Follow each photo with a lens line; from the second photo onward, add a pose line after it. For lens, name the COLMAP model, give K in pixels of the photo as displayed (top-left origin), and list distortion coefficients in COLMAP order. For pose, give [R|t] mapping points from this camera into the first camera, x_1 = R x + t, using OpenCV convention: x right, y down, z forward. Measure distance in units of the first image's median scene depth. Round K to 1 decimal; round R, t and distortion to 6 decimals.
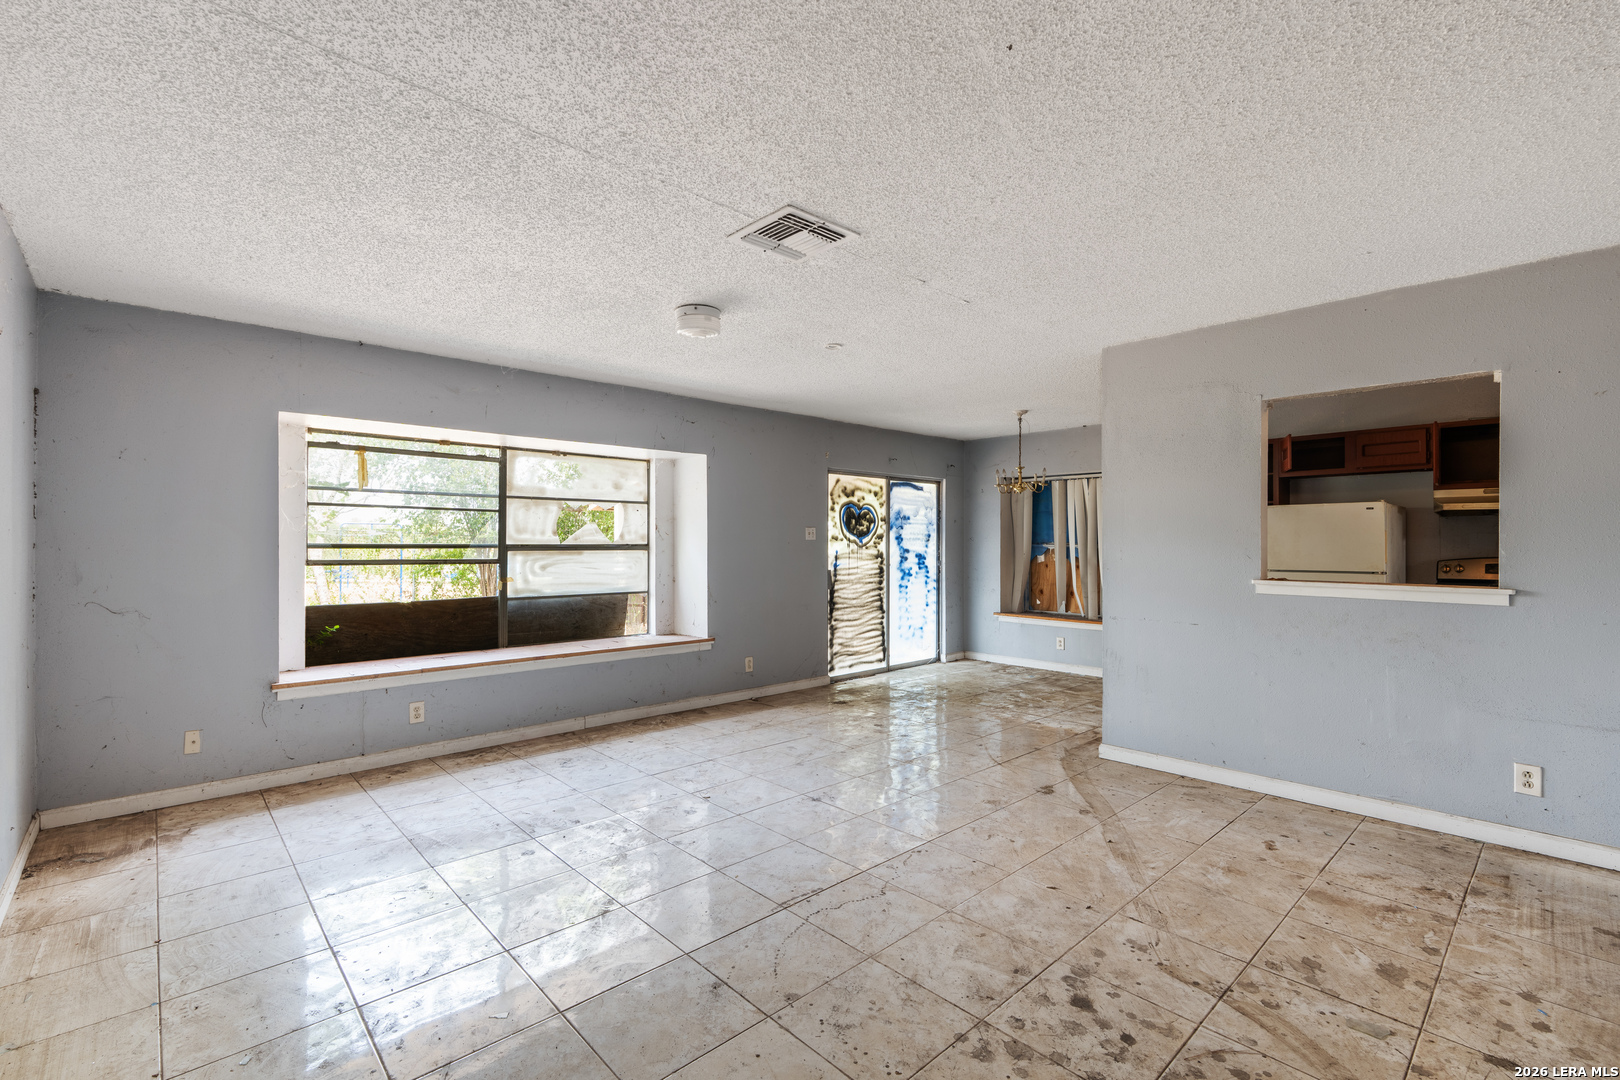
lens RADIAL K [[722.3, 0, 811.6], [0, 722.3, 542.3], [0, 0, 1]] dist [-0.005521, 0.000116]
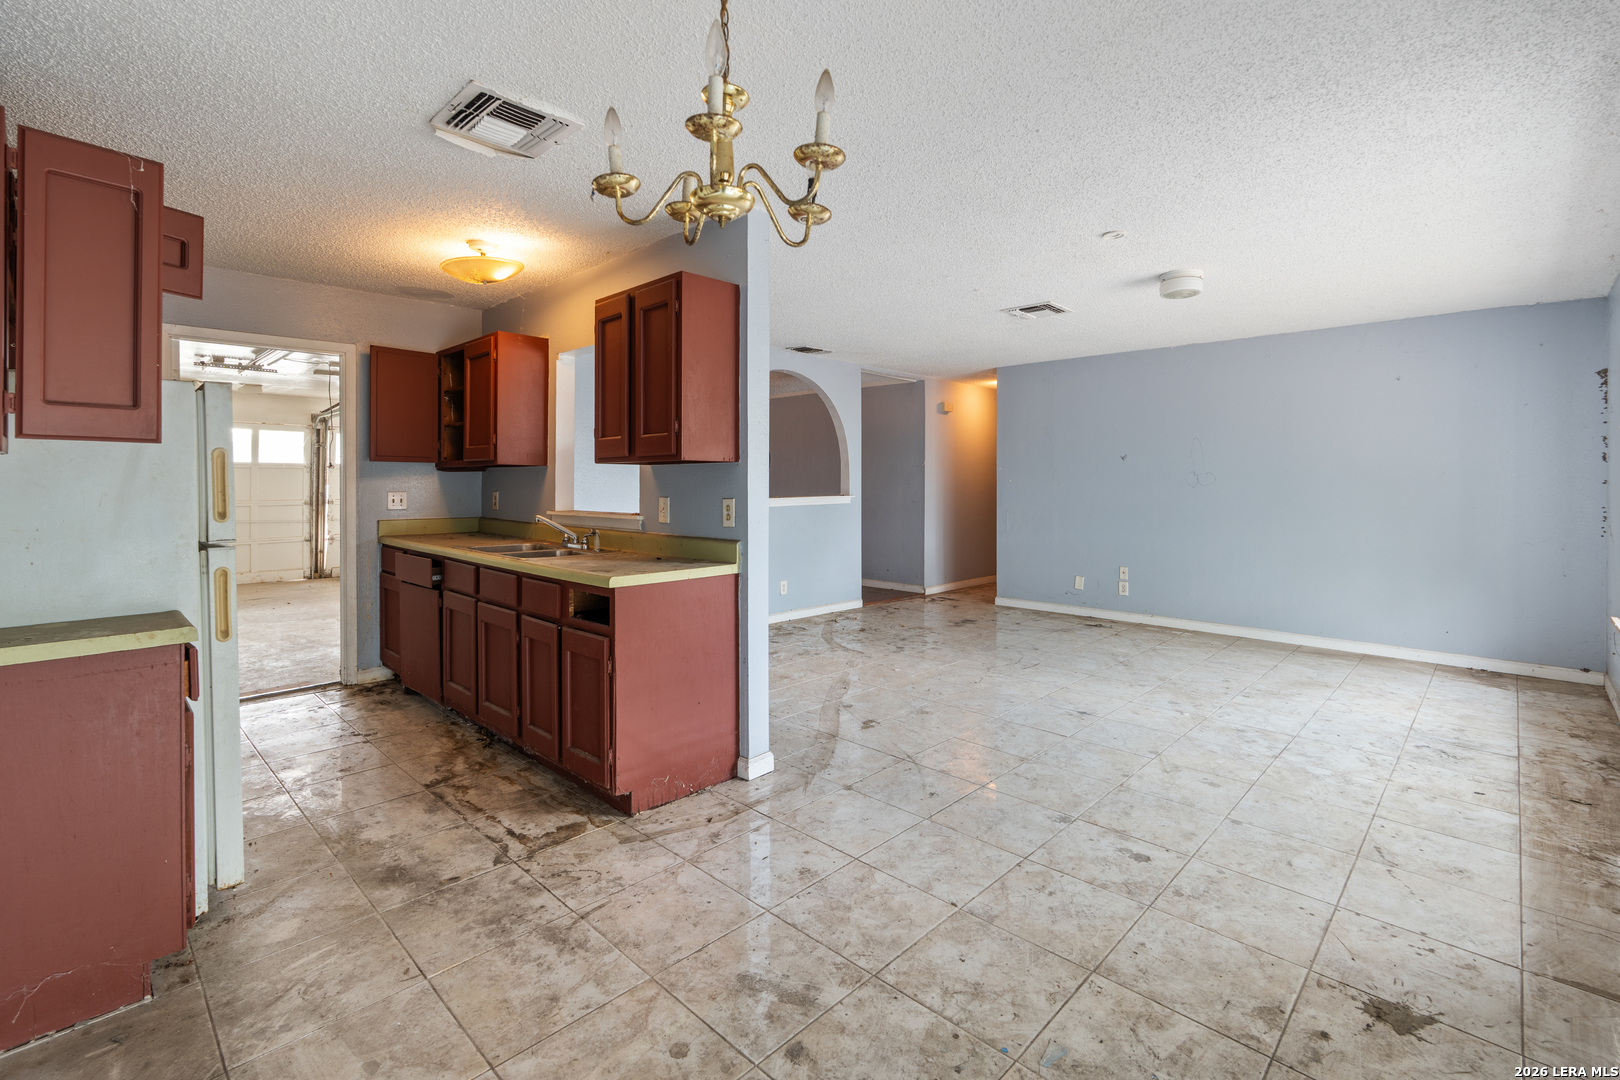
lens RADIAL K [[722.3, 0, 809.9], [0, 722.3, 480.9], [0, 0, 1]] dist [-0.005521, 0.000116]
pose [[-0.998741, -0.000714, -0.050165, 0.545196], [-0.000791, 0.999999, 0.001510, 0.002970], [0.050164, 0.001548, -0.998740, 2.374518]]
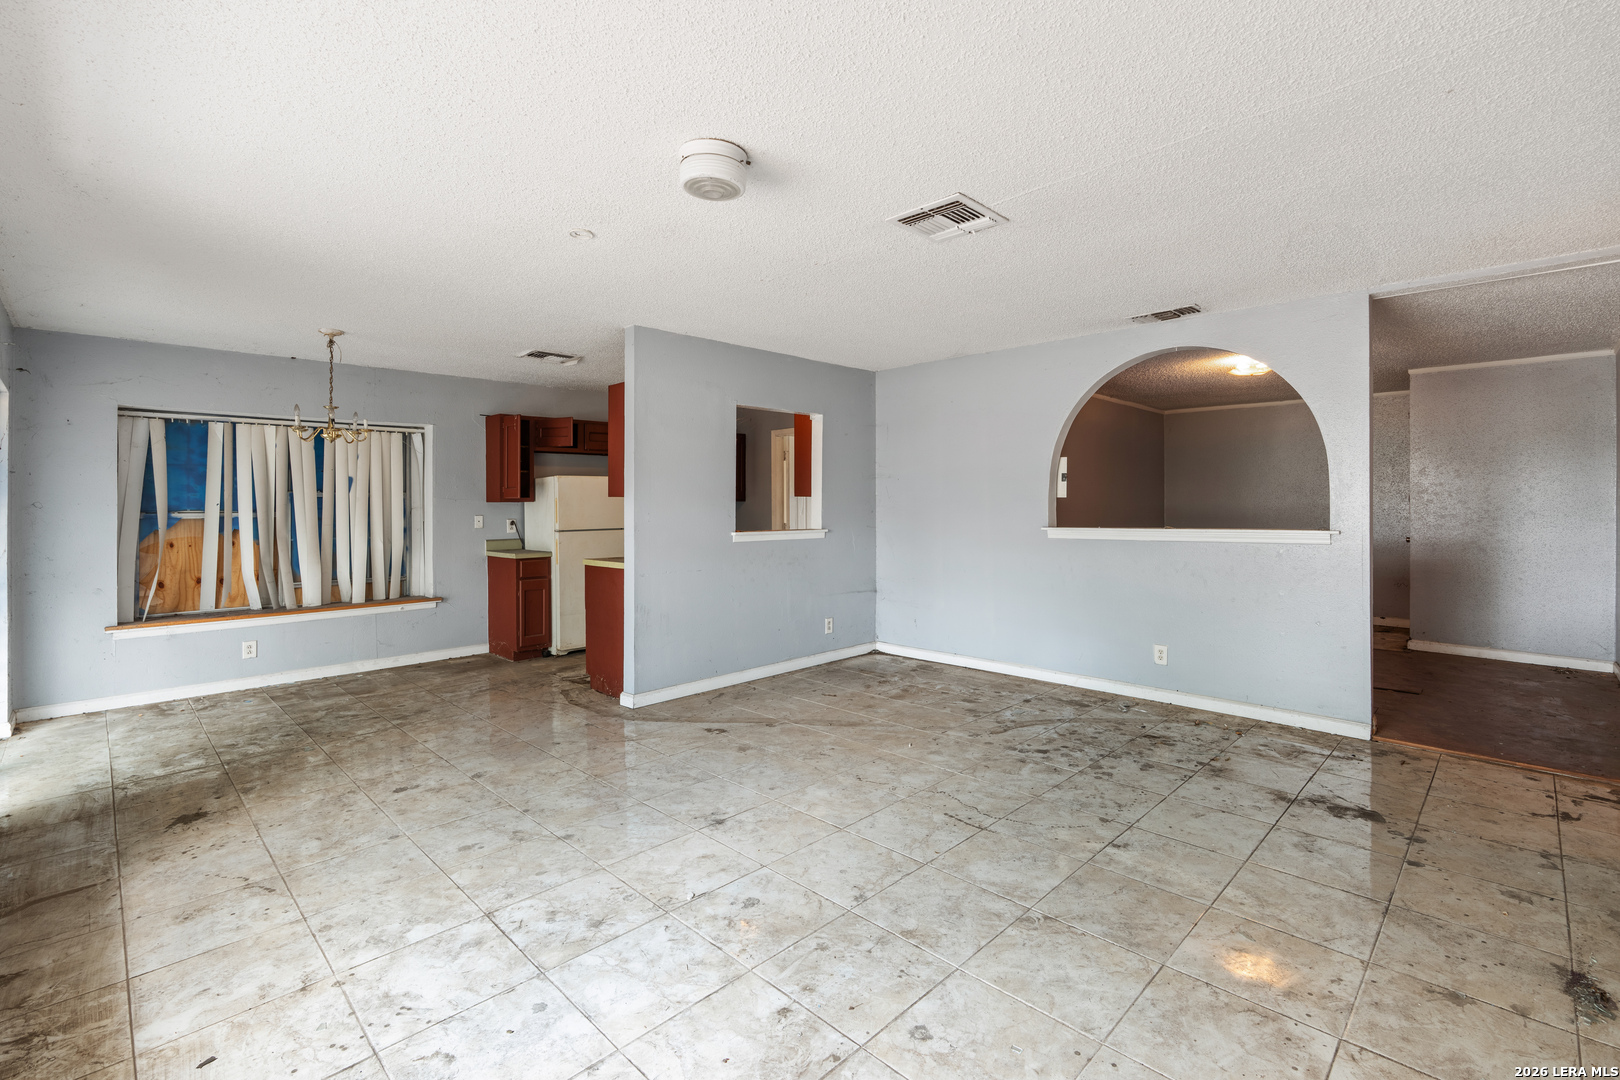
lens RADIAL K [[722.3, 0, 825.4], [0, 722.3, 509.7], [0, 0, 1]] dist [-0.005521, 0.000116]
pose [[-0.051259, -0.003124, 0.998681, -0.924464], [0.007819, 0.999963, 0.003529, 0.004465], [-0.998655, 0.007989, -0.051233, 1.052115]]
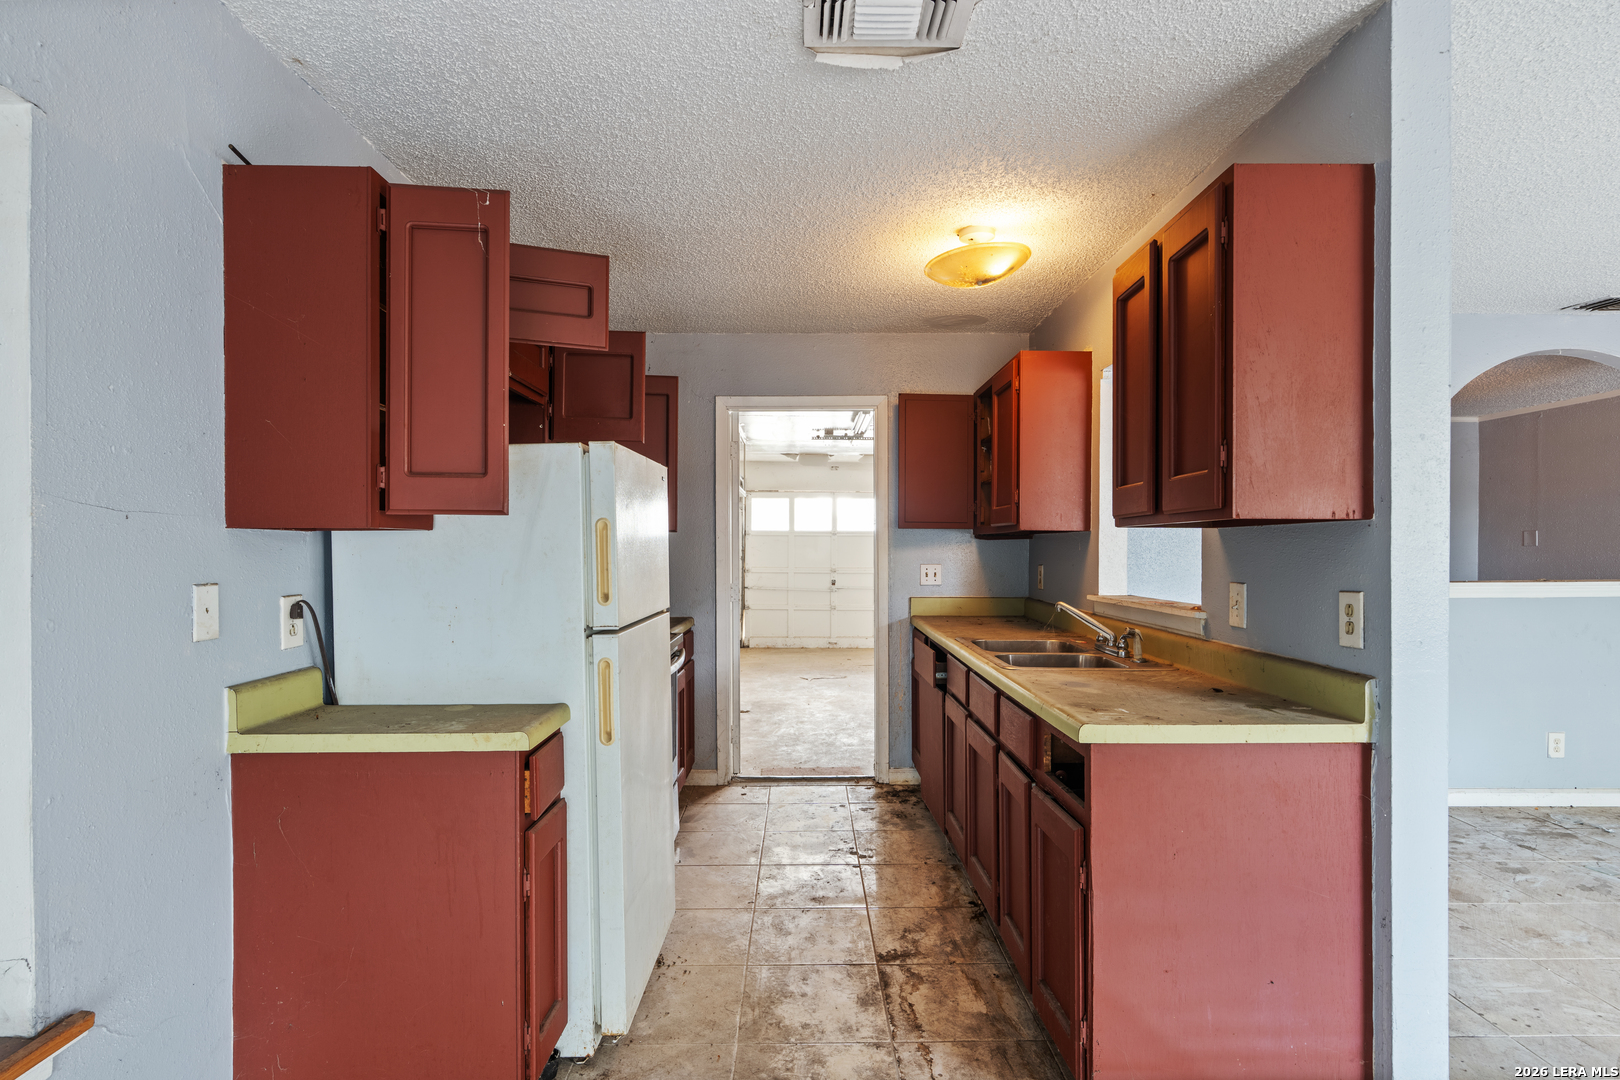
lens RADIAL K [[834.0, 0, 817.3], [0, 834.0, 550.3], [0, 0, 1]] dist [0.003362, -0.000372]
pose [[-0.737988, -0.002587, 0.674809, 0.485647], [0.001733, 0.999982, 0.005729, -0.004502], [-0.674811, 0.005397, -0.737971, 2.048066]]
